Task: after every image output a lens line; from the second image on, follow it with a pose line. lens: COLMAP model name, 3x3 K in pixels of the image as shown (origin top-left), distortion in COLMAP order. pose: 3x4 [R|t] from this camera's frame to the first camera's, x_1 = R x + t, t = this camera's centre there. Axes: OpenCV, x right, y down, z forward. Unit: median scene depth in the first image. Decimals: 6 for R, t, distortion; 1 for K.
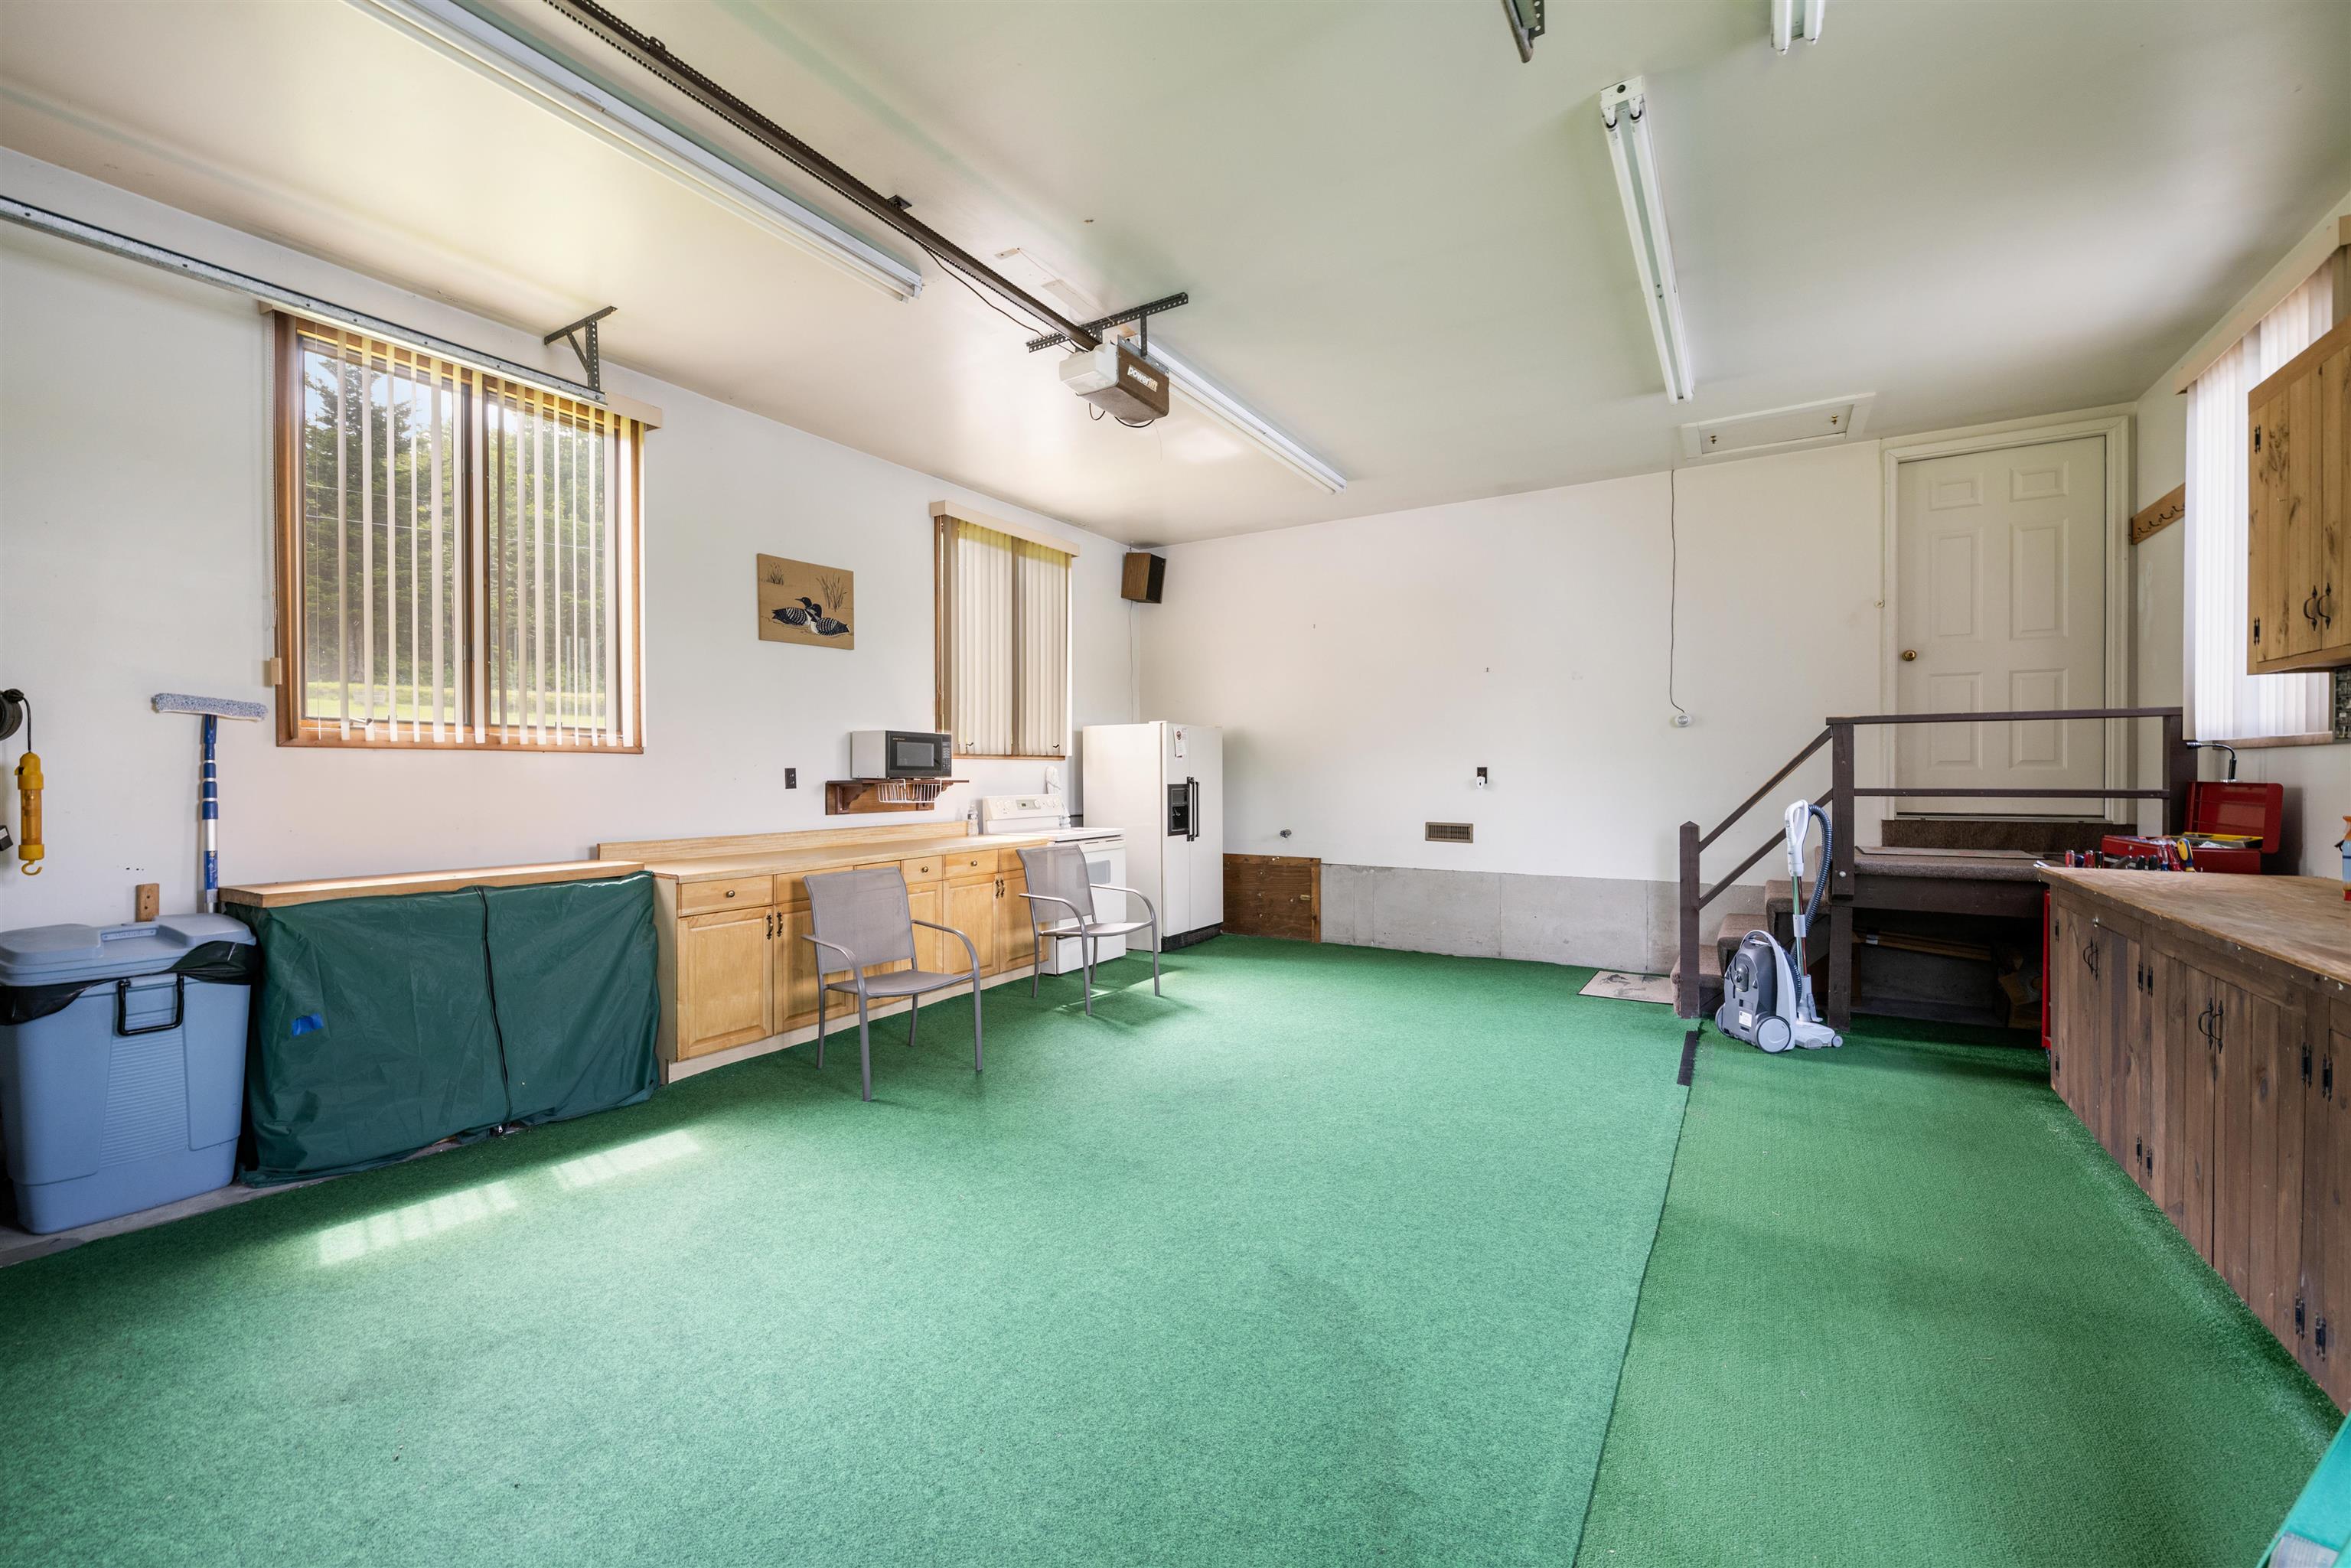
lens RADIAL K [[947.0, 0, 1176.2], [0, 947.0, 774.3], [0, 0, 1]] dist [-0.007334, -0.000583]
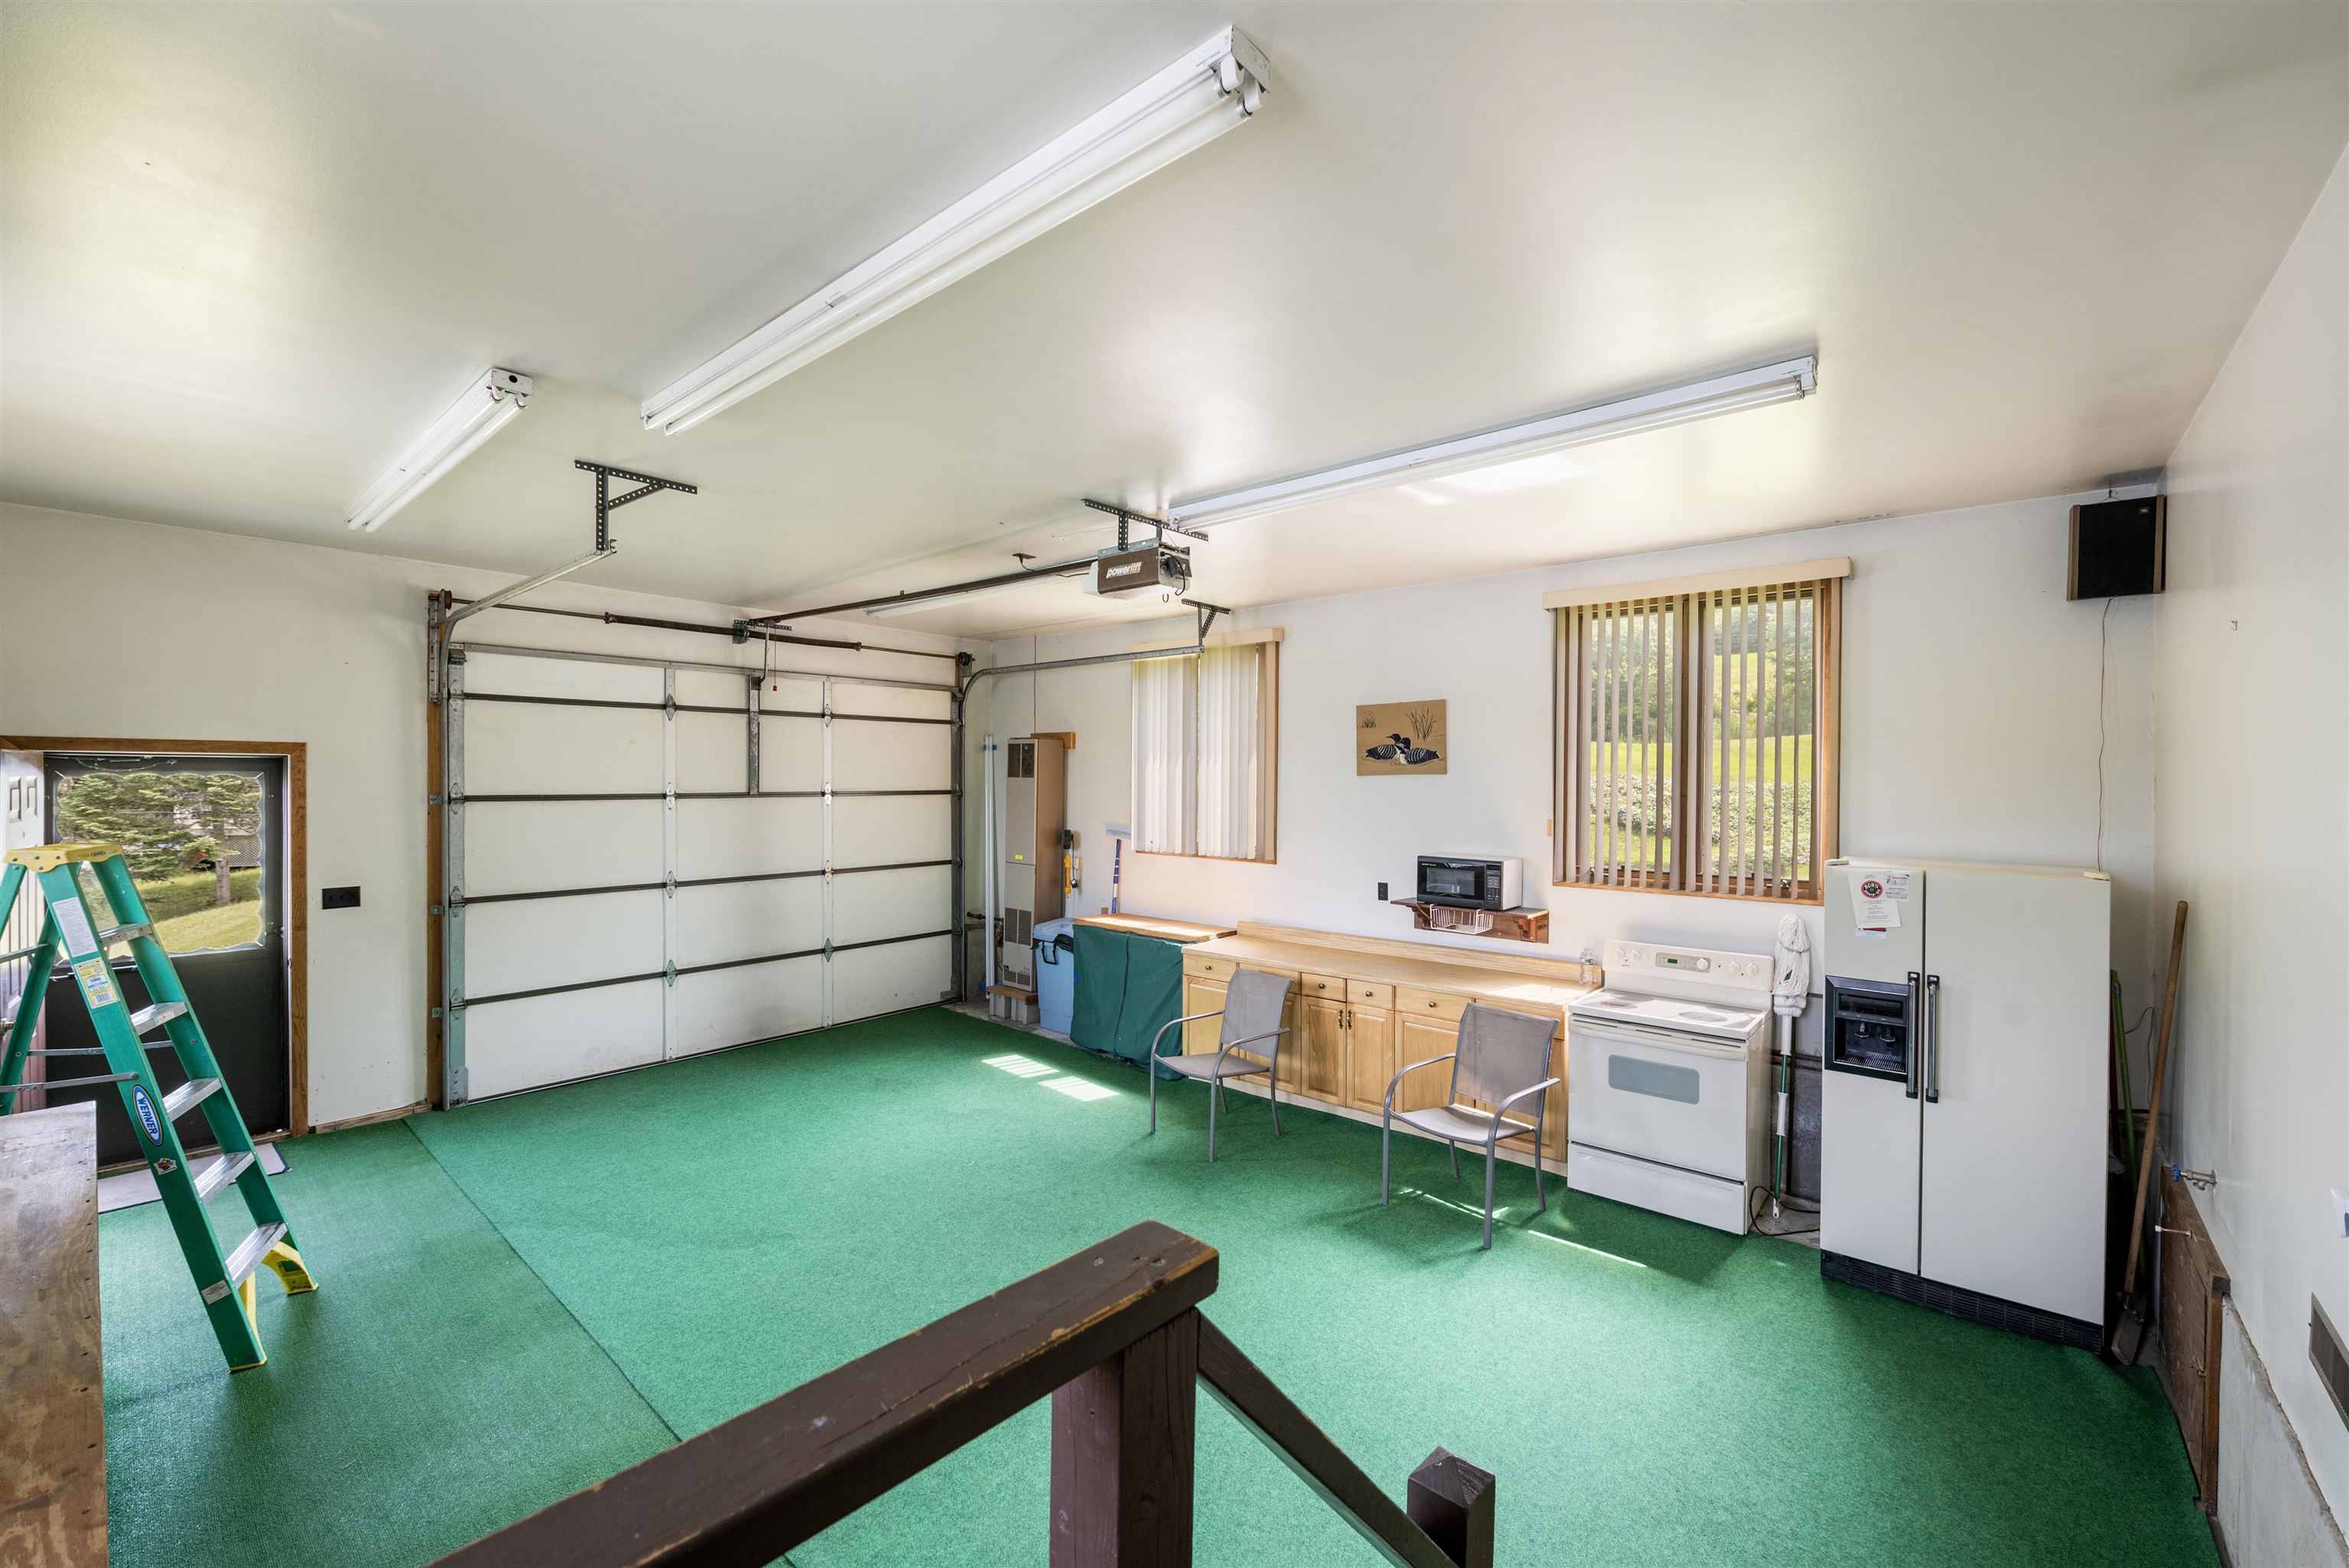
lens RADIAL K [[946.1, 0, 1175.0], [0, 946.1, 787.9], [0, 0, 1]] dist [-0.007334, -0.000583]
pose [[-0.158212, 0.013200, -0.987317, 0.778127], [-0.006900, 0.999871, 0.014473, -0.137804], [0.987381, 0.009102, -0.158101, 0.926069]]
